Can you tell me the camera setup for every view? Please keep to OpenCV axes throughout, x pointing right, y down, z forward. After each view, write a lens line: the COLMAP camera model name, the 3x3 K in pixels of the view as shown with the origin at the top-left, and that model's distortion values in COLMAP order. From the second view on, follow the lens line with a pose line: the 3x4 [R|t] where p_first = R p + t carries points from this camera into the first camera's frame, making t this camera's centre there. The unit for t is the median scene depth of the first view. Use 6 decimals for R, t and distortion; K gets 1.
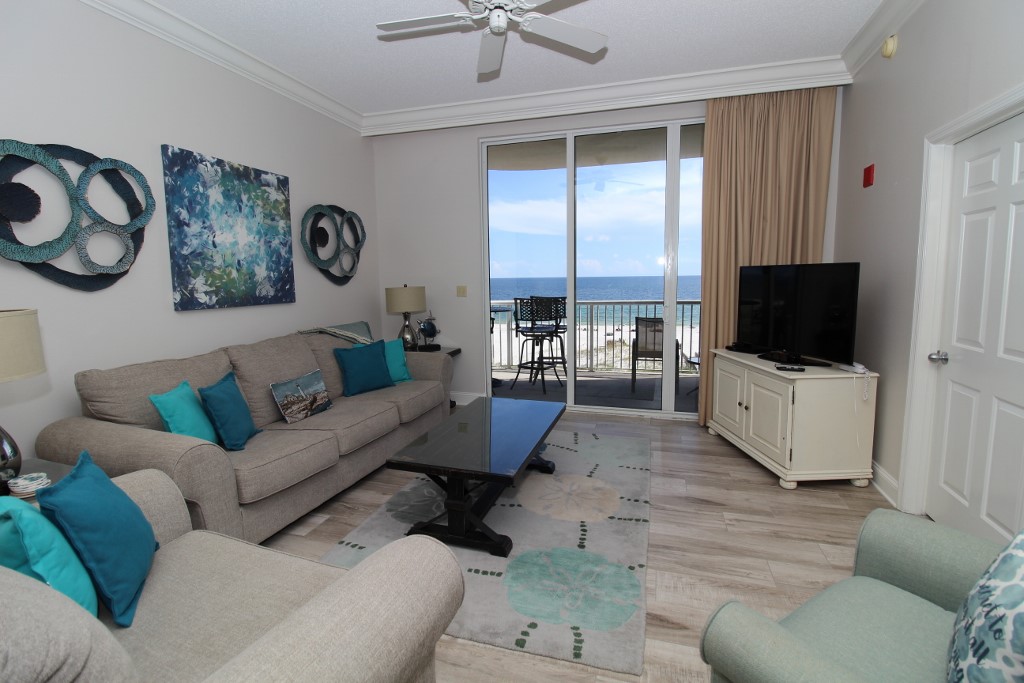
lens RADIAL K [[469.8, 0, 512.1], [0, 469.8, 334.2], [0, 0, 1]] dist [-0.015375, -0.003249]
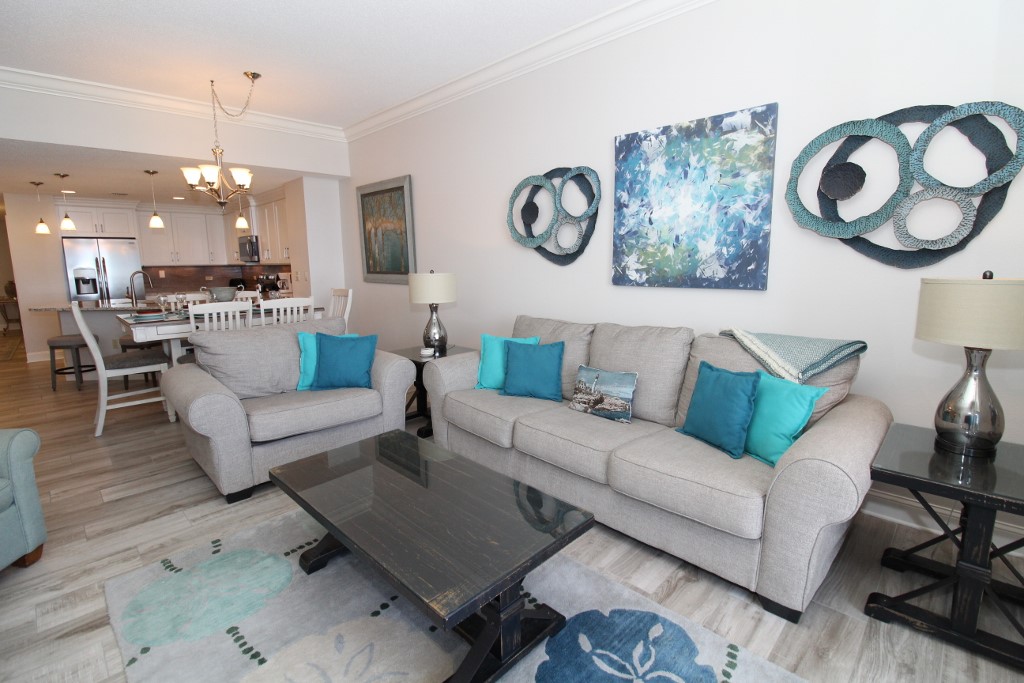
lens RADIAL K [[469.8, 0, 517.1], [0, 469.8, 334.0], [0, 0, 1]] dist [-0.015375, -0.003249]
pose [[-0.449173, 0.150087, -0.880748, 0.335635], [-0.092595, 0.972661, 0.212973, -0.127264], [0.888633, 0.177215, -0.422996, 1.054003]]
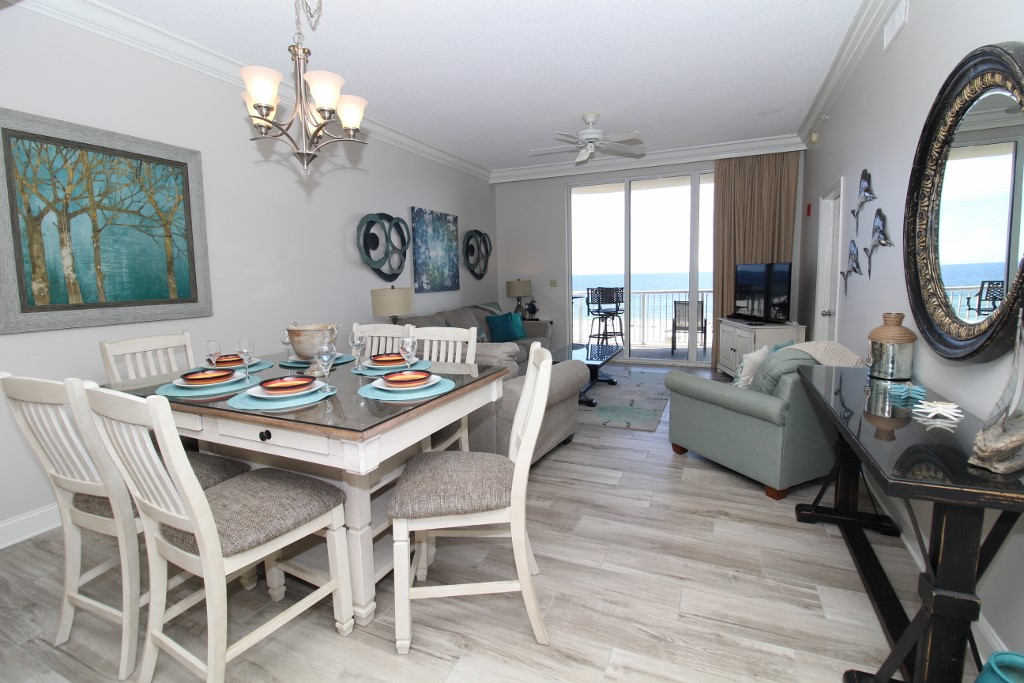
lens RADIAL K [[469.3, 0, 512.3], [0, 469.3, 334.7], [0, 0, 1]] dist [-0.006276, -0.000420]
pose [[0.993078, 0.004704, -0.117362, -0.082548], [-0.003752, 0.999958, 0.008326, 0.084151], [0.117397, -0.007828, 0.993054, -0.703333]]
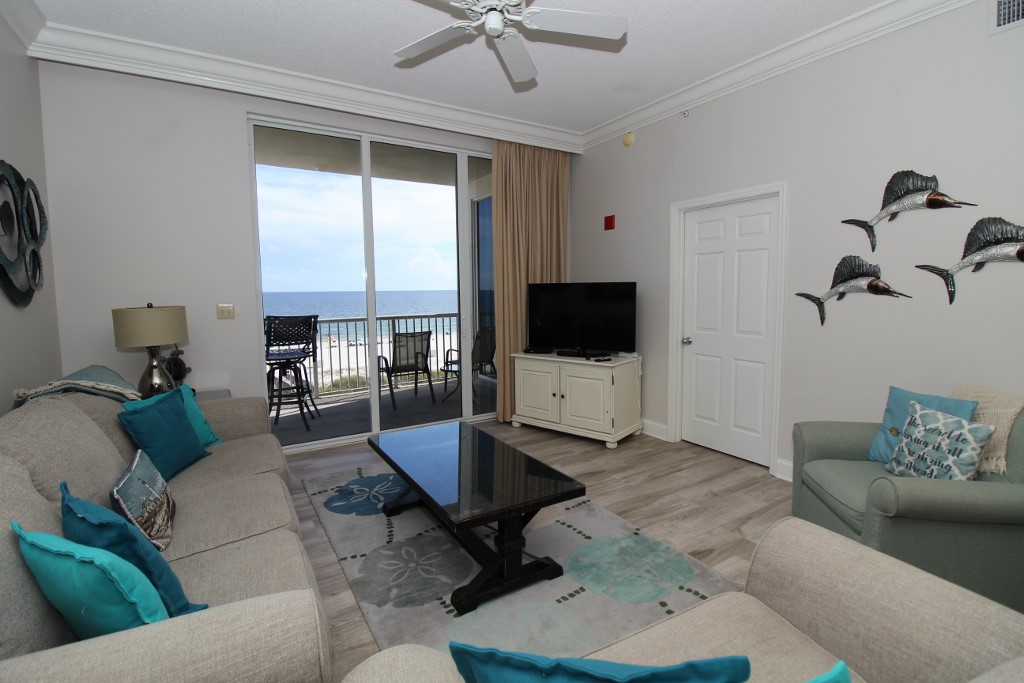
lens RADIAL K [[469.8, 0, 508.7], [0, 469.8, 334.6], [0, 0, 1]] dist [-0.015375, -0.003249]
pose [[0.662175, -0.065267, 0.746502, -0.489196], [0.091679, 0.995772, 0.005738, -0.025685], [-0.743720, 0.064639, 0.665359, 0.247918]]
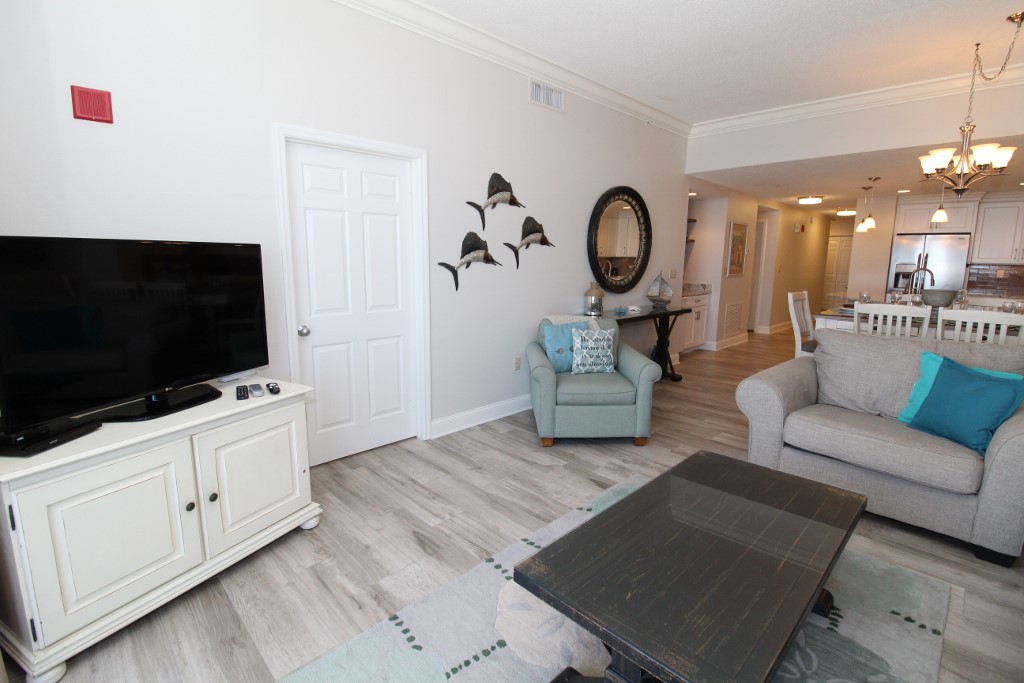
lens RADIAL K [[469.8, 0, 516.9], [0, 469.8, 332.8], [0, 0, 1]] dist [-0.015375, -0.003249]
pose [[-0.881382, -0.069194, 0.467309, -0.060673], [0.059461, 0.965098, 0.255048, -0.142691], [-0.468647, 0.252582, -0.846506, 1.177774]]
